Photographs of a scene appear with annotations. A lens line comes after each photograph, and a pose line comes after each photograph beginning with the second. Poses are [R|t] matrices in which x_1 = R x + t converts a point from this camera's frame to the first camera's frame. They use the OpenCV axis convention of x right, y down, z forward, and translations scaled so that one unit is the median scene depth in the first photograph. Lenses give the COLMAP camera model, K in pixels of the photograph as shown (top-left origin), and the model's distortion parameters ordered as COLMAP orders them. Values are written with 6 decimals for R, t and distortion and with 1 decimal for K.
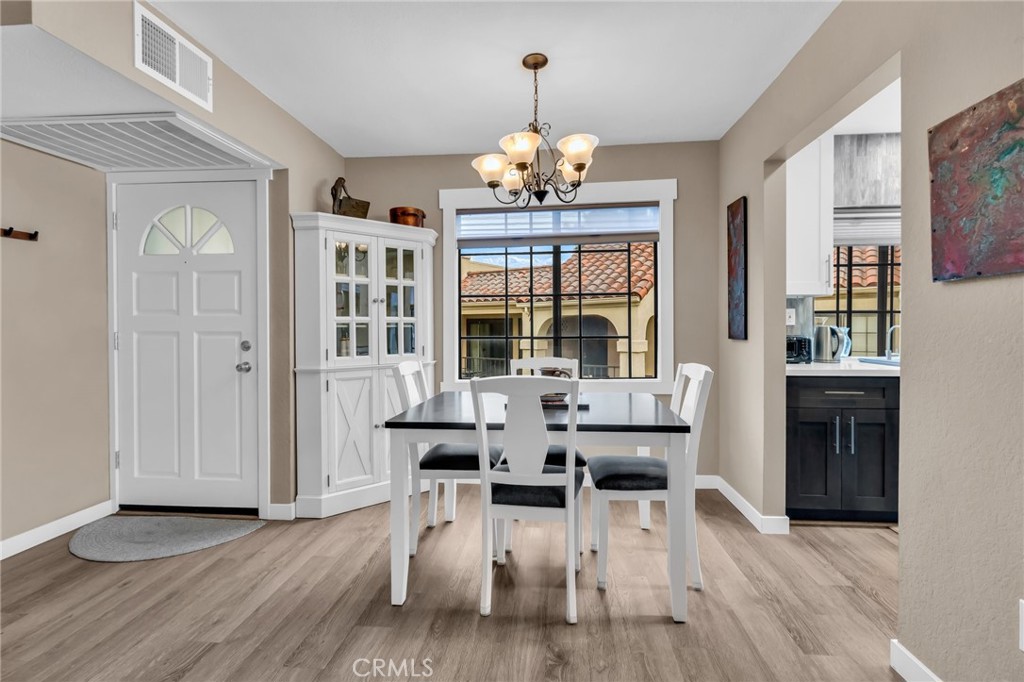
lens RADIAL K [[475.2, 0, 506.4], [0, 475.2, 331.9], [0, 0, 1]] dist [0.004239, -0.000454]
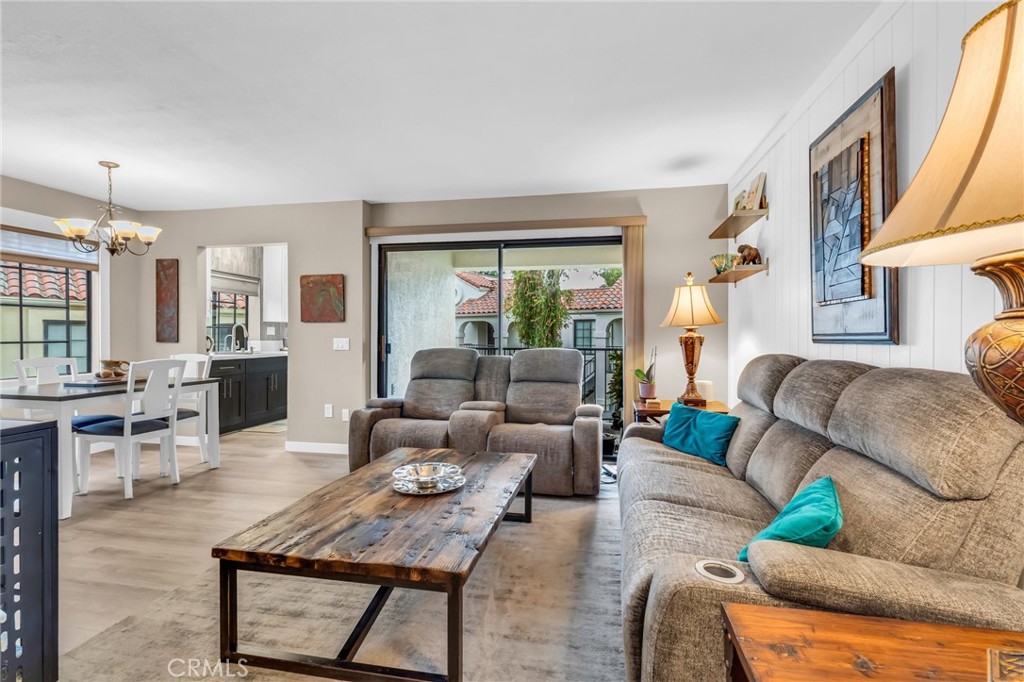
lens RADIAL K [[475.2, 0, 510.9], [0, 475.2, 341.0], [0, 0, 1]] dist [0.004239, -0.000454]
pose [[0.093476, -0.003133, 0.995617, -1.263043], [0.007869, 0.999966, 0.002408, 0.019148], [-0.995590, 0.007609, 0.093498, -0.424141]]
